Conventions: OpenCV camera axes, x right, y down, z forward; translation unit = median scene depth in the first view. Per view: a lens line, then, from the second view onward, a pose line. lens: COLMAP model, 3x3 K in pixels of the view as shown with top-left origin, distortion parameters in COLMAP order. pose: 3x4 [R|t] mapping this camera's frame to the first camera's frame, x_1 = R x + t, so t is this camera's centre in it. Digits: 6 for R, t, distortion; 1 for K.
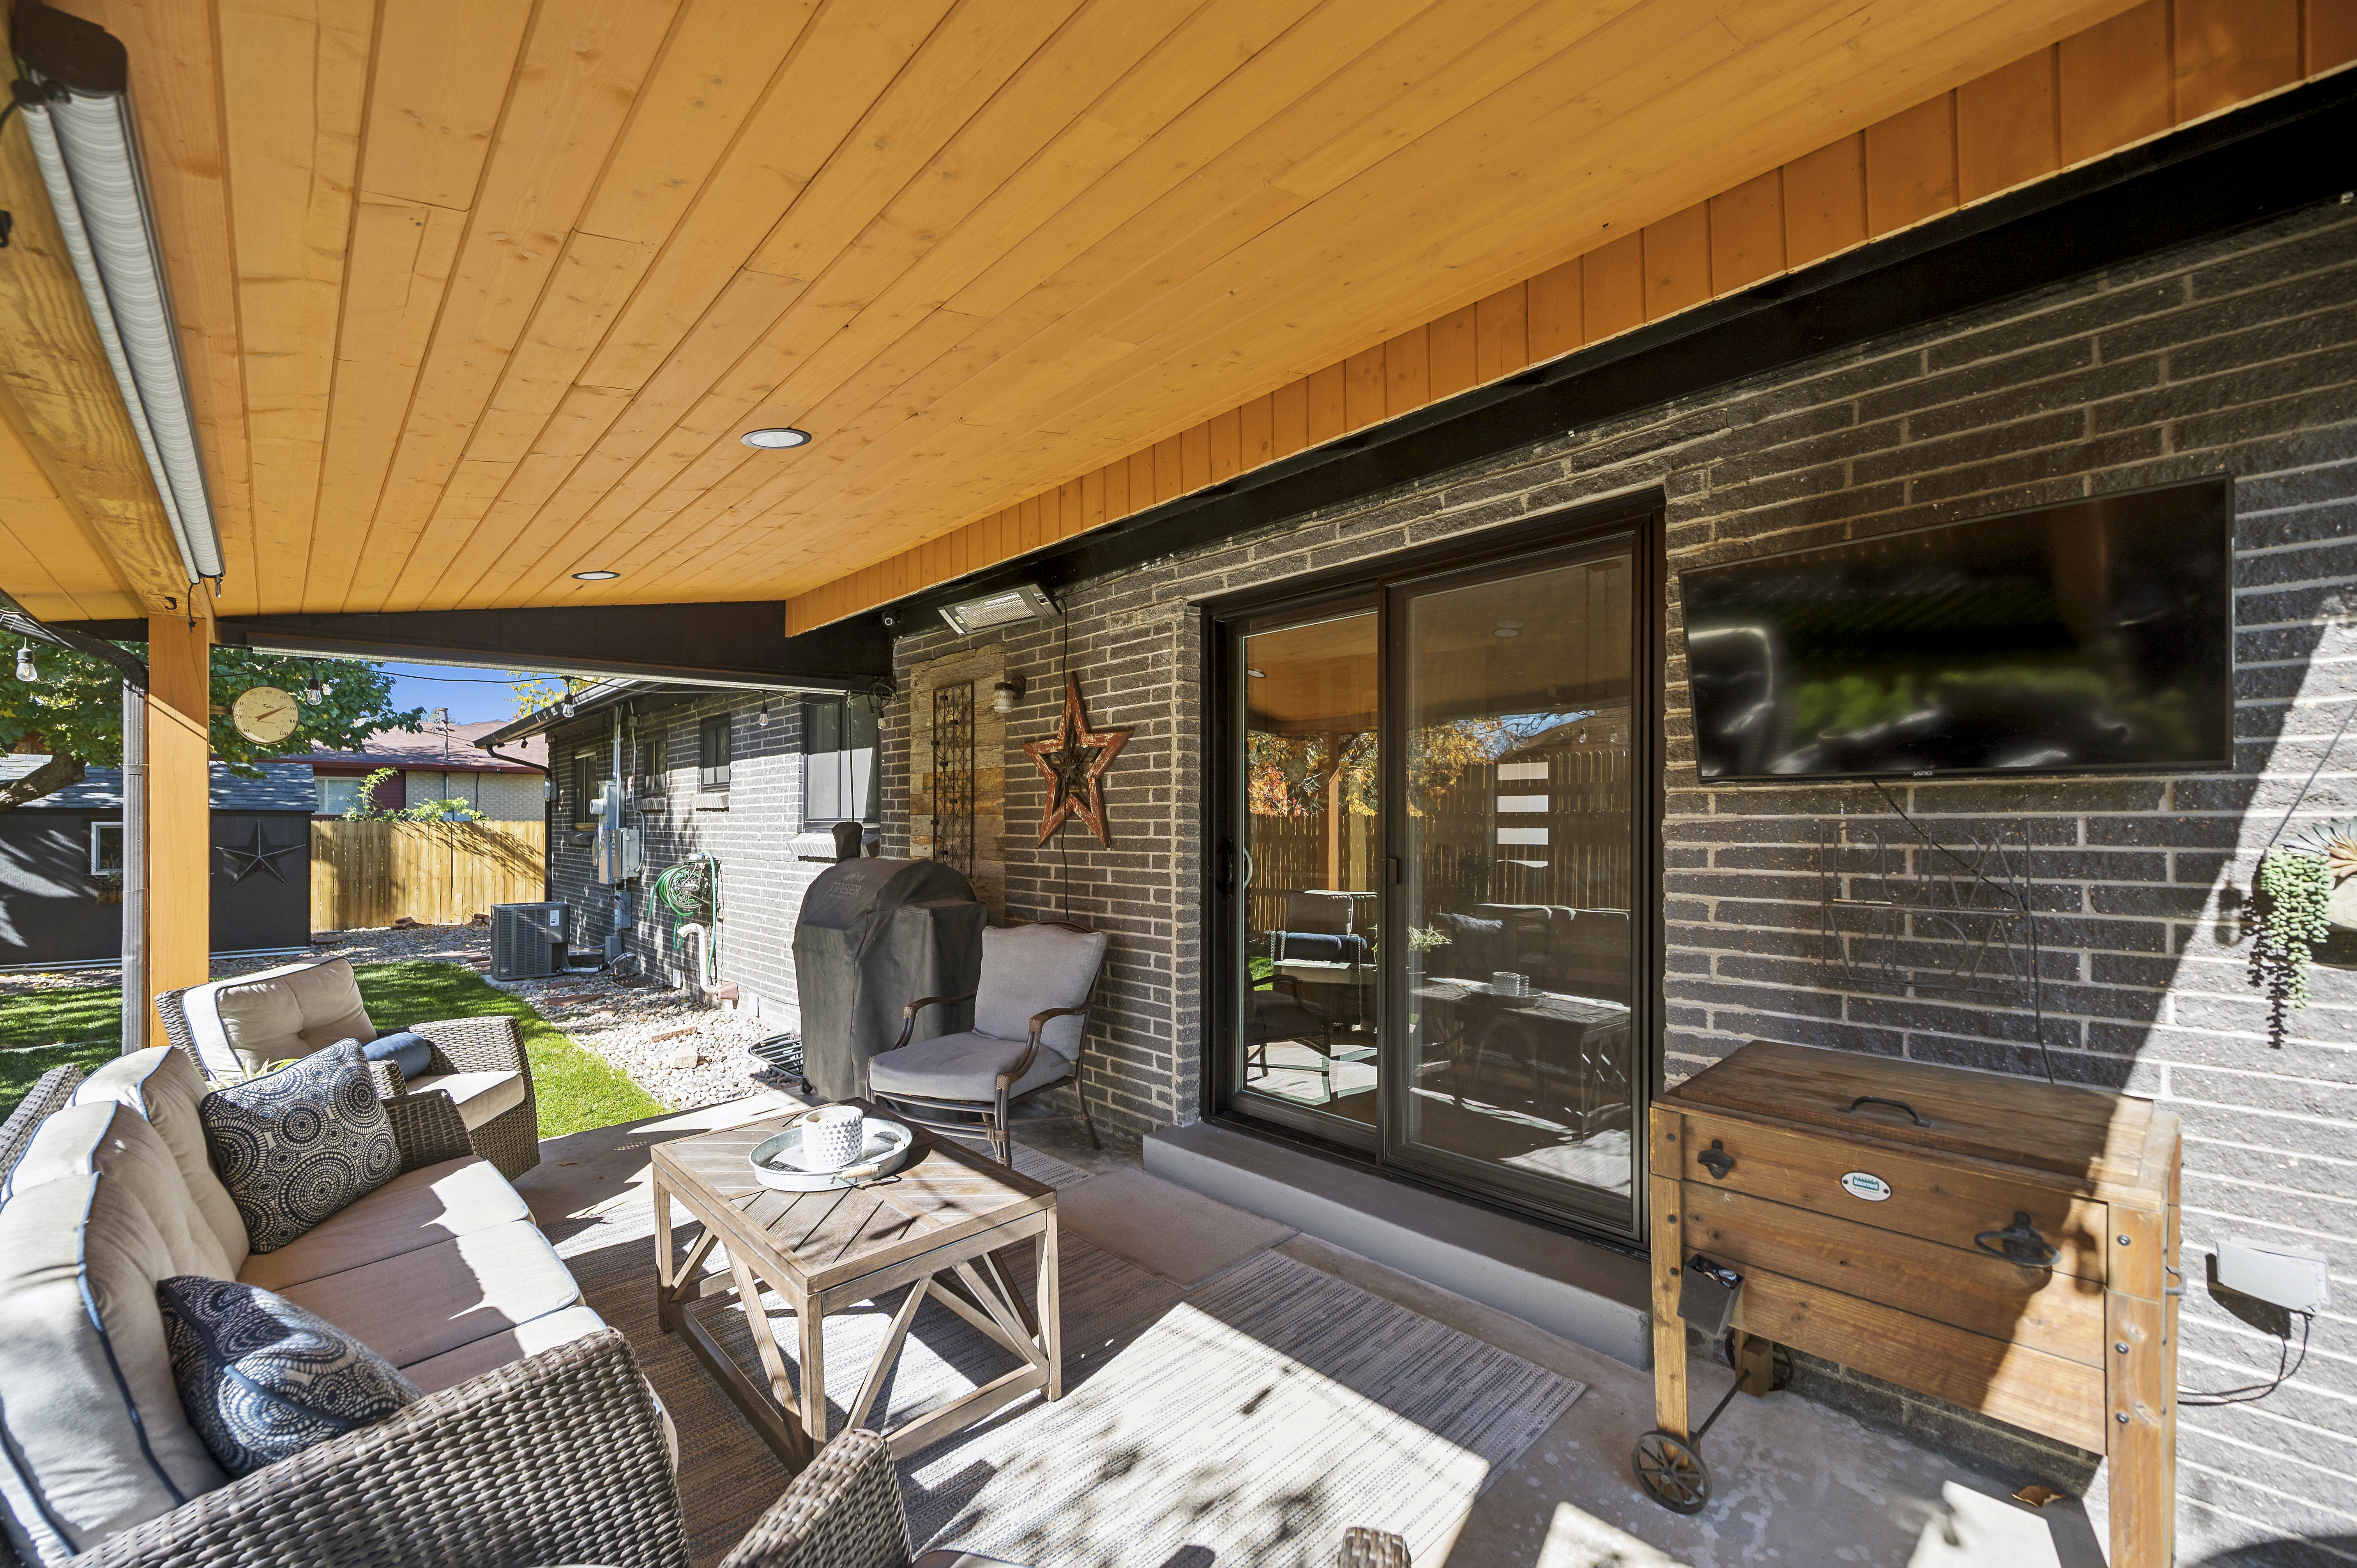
lens RADIAL K [[979.8, 0, 1172.8], [0, 979.8, 815.7], [0, 0, 1]] dist [-0.003834, -0.000422]
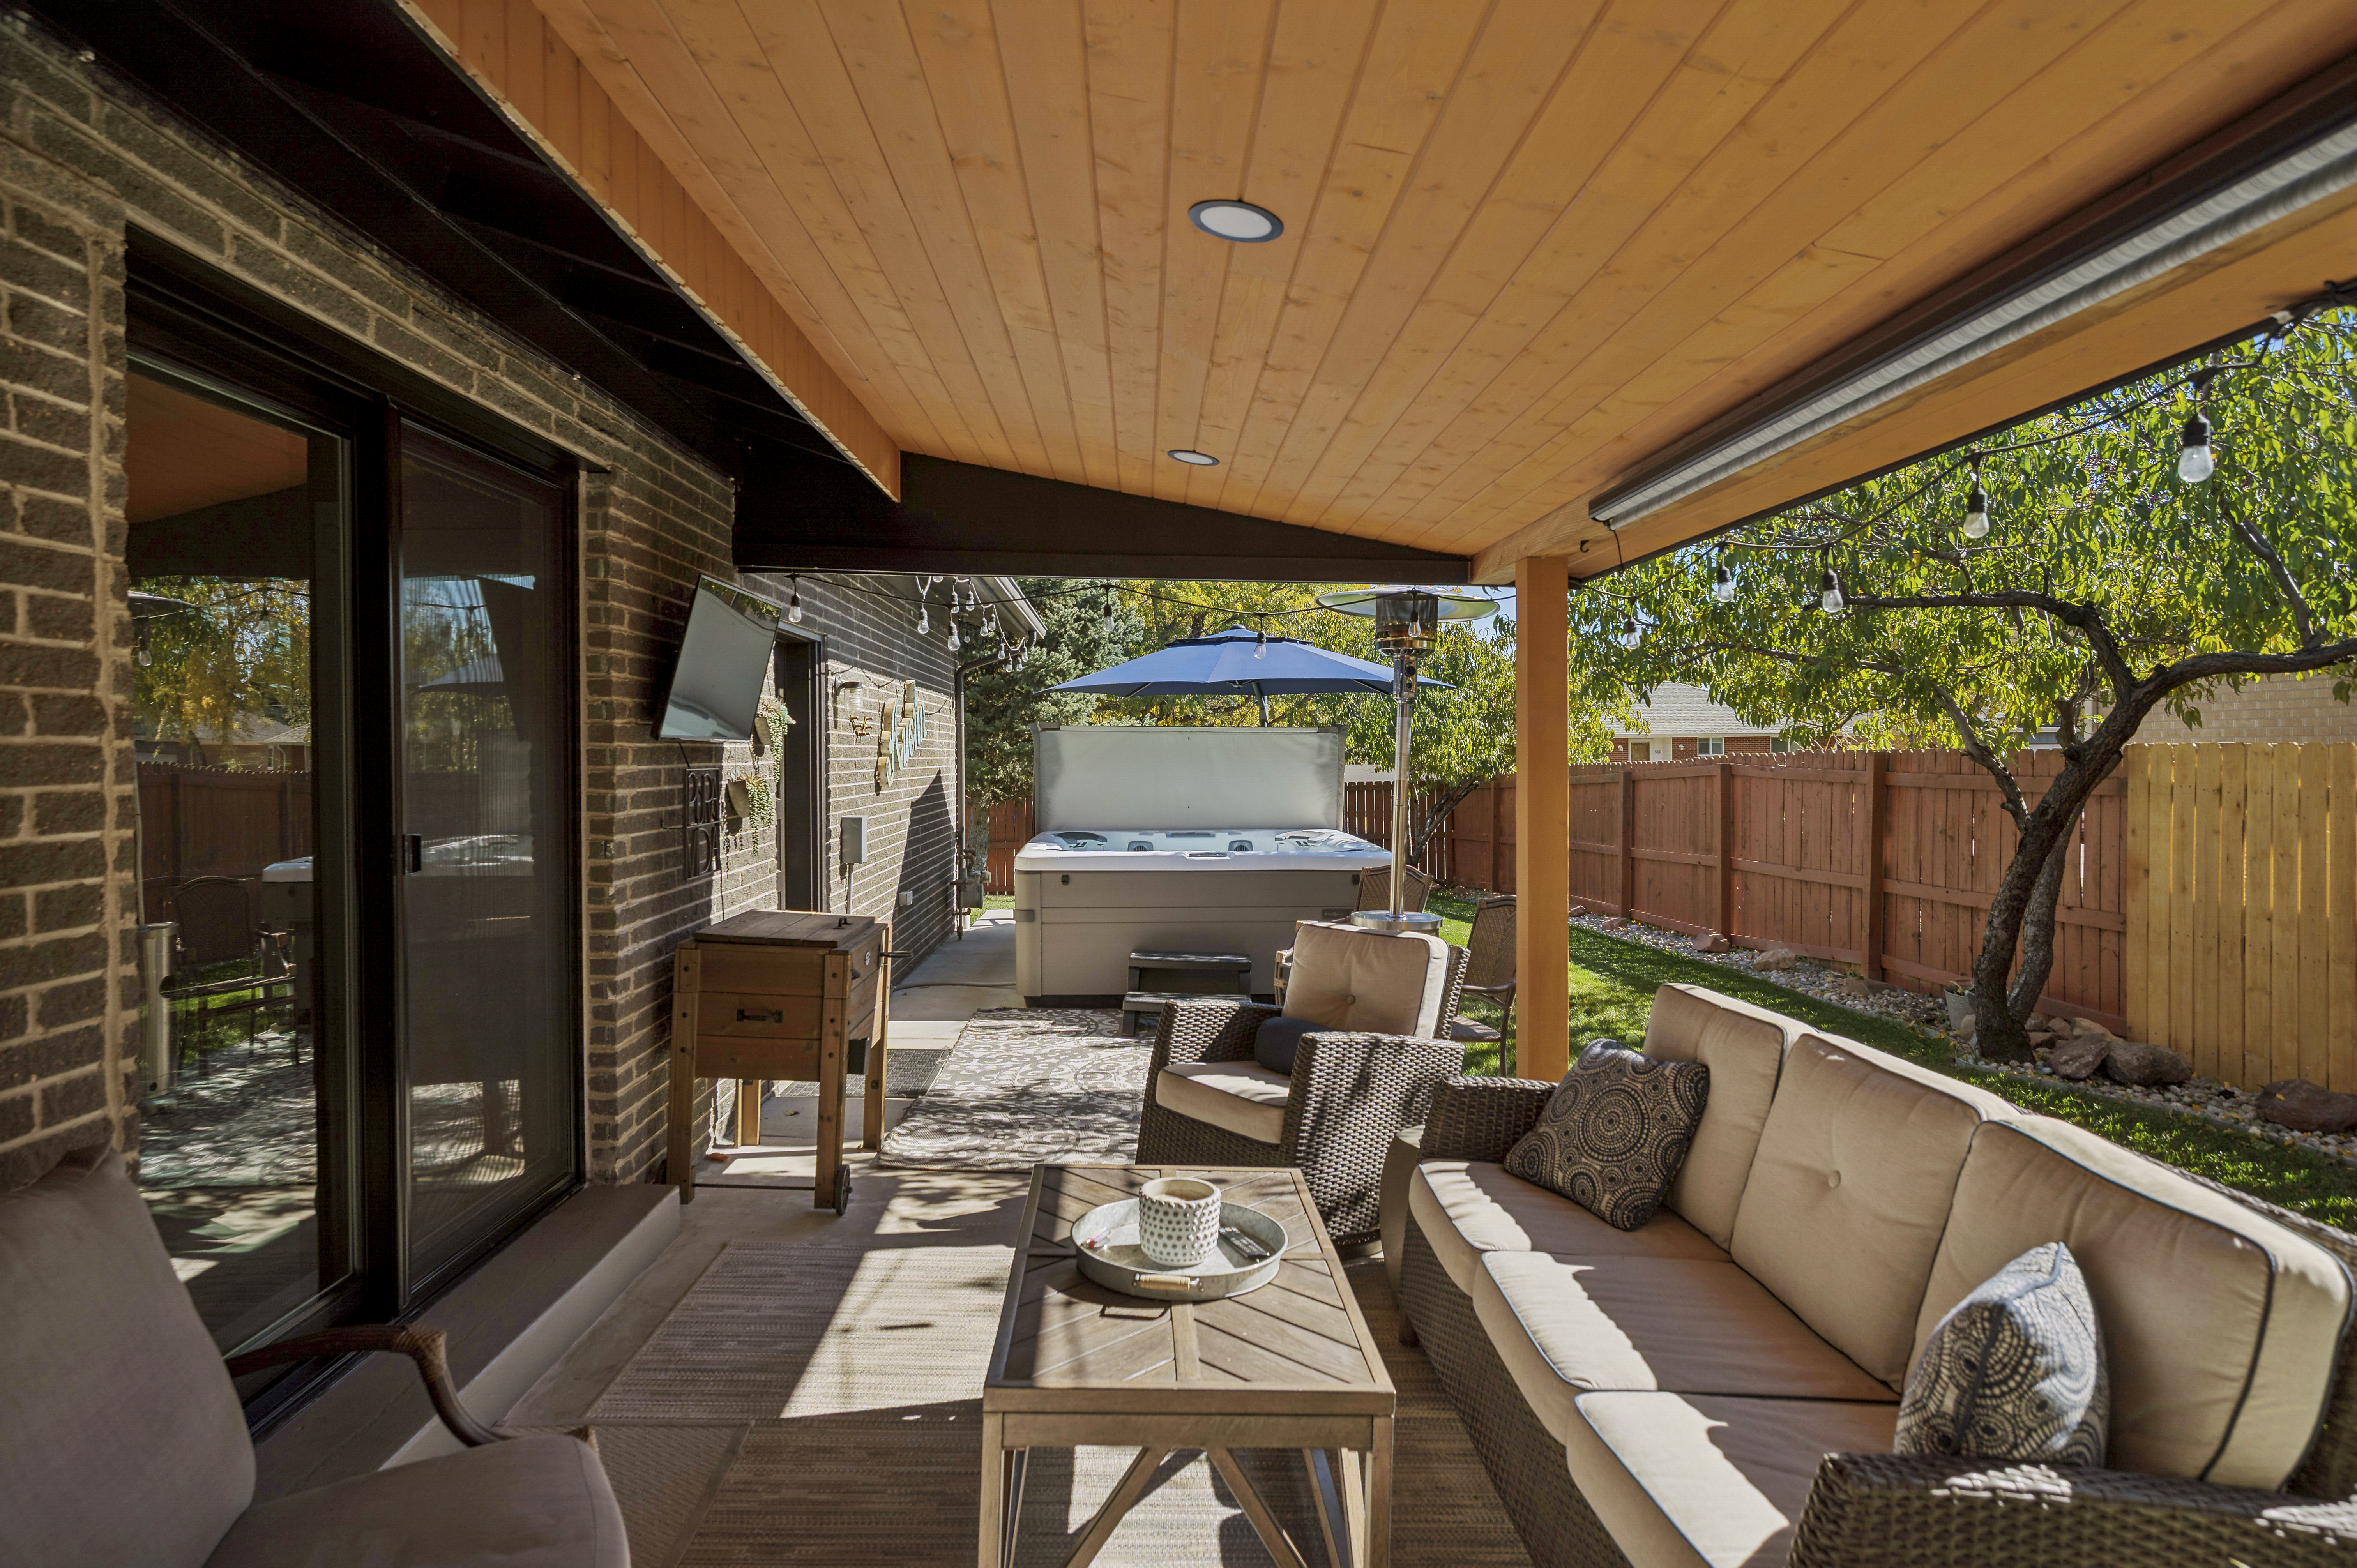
lens RADIAL K [[1445.5, 0, 1169.9], [0, 1445.5, 766.8], [0, 0, 1]] dist [0.002372, -0.000555]
pose [[-0.764450, 0.003574, 0.644673, -0.637475], [0.007978, 0.999961, 0.003916, -0.001828], [-0.644633, 0.008137, -0.764448, 1.127919]]
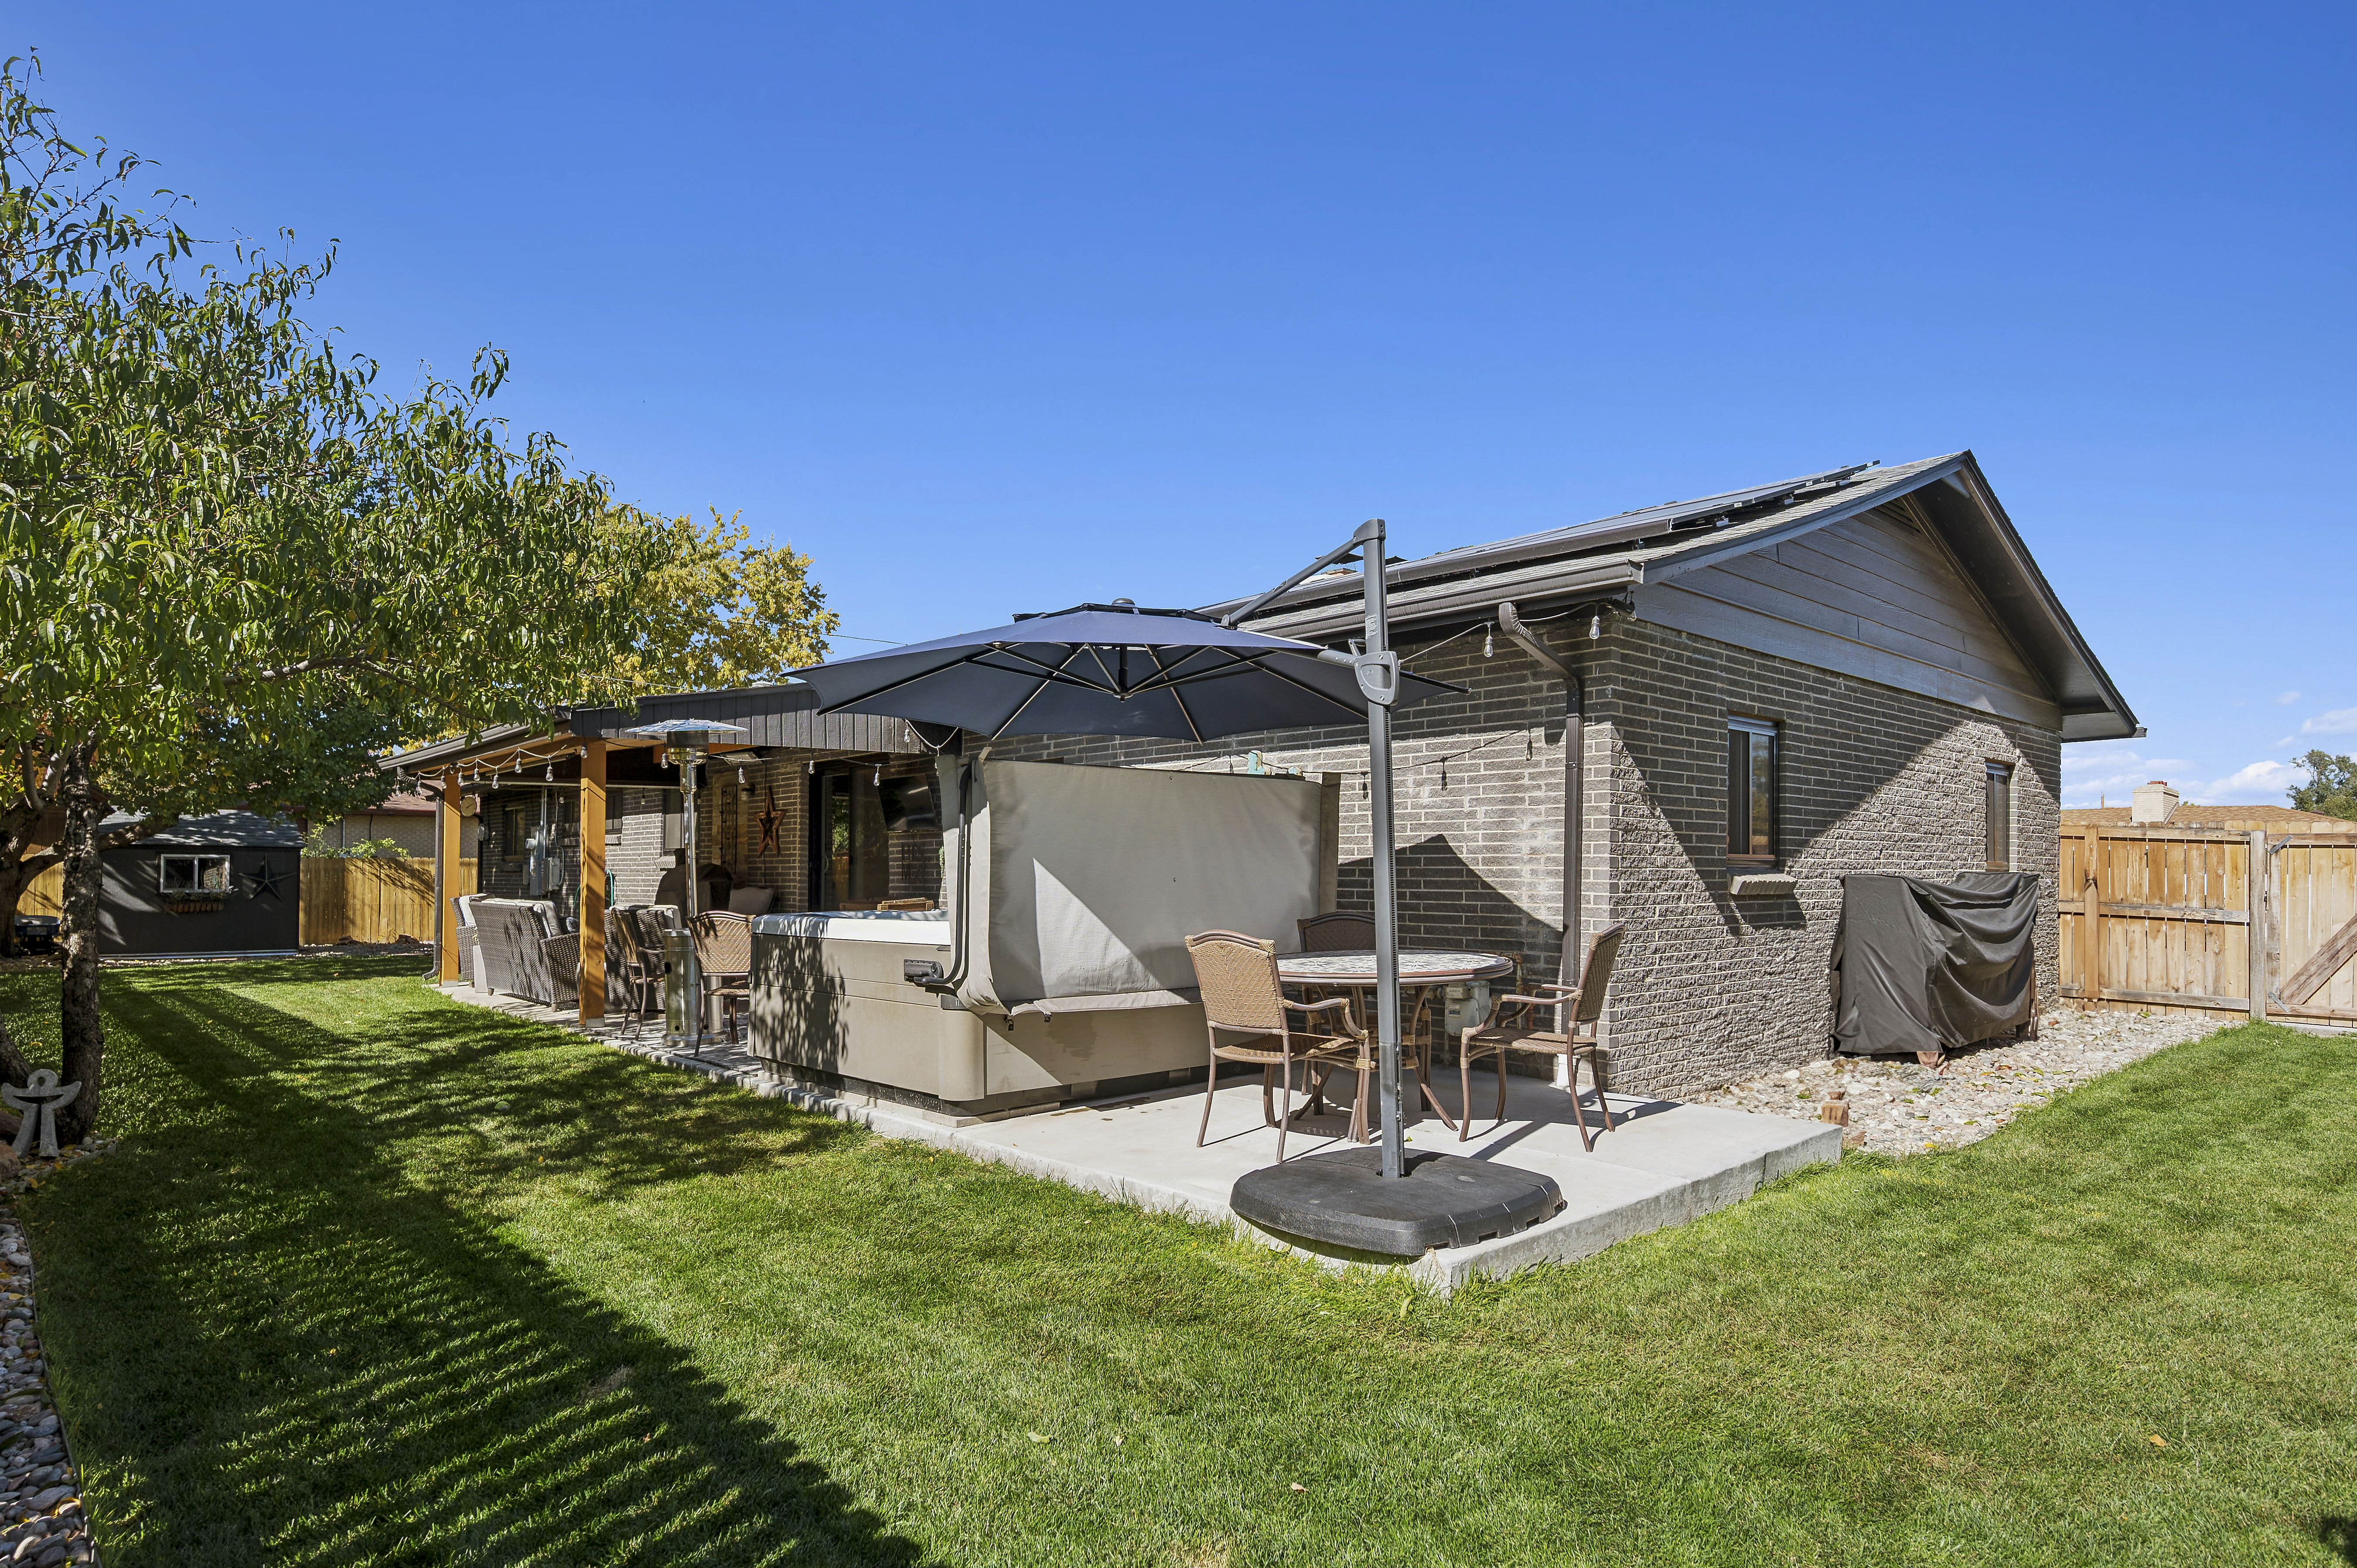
lens RADIAL K [[1273.4, 0, 1177.8], [0, 1273.4, 778.2], [0, 0, 1]] dist [-0.002964, -0.000244]
pose [[0.999984, -0.001463, 0.005460, 0.893831], [0.001821, 0.997806, -0.066187, 0.047036], [-0.005351, 0.066196, 0.997792, -2.167963]]
